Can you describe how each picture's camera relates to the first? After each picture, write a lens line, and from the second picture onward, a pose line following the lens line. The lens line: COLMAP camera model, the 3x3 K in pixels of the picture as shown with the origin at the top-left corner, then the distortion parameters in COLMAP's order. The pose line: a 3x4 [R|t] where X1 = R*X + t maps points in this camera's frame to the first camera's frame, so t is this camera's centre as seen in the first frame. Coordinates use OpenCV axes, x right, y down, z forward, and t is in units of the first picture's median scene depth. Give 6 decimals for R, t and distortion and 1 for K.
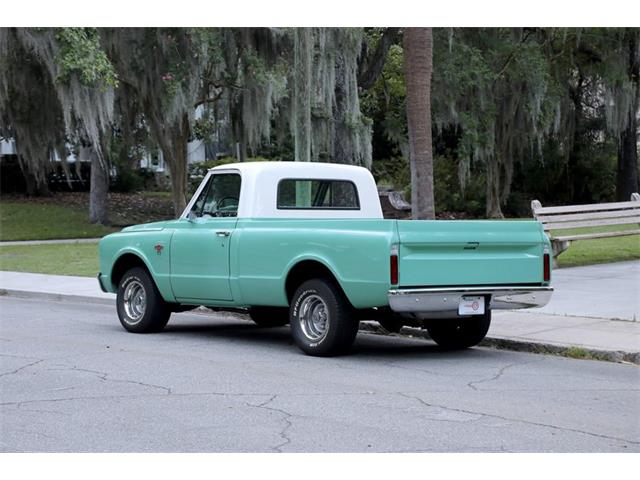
lens RADIAL K [[1351.6, 0, 305.1], [0, 1351.6, 237.6], [0, 0, 1]] dist [0.403016, 0.000931]
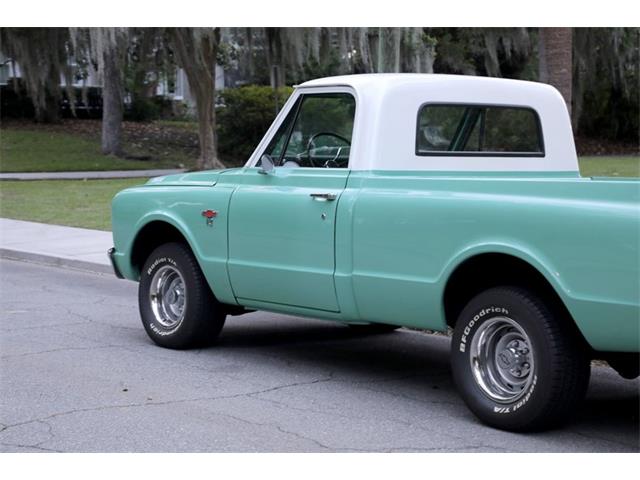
lens RADIAL K [[1351.6, 0, 305.1], [0, 1351.6, 237.6], [0, 0, 1]] dist [0.403016, 0.000931]
pose [[0.999816, 0.017027, -0.008876, -0.056596], [-0.016562, 0.998610, 0.050038, -0.012855], [0.009715, -0.049882, 0.998708, 0.375841]]
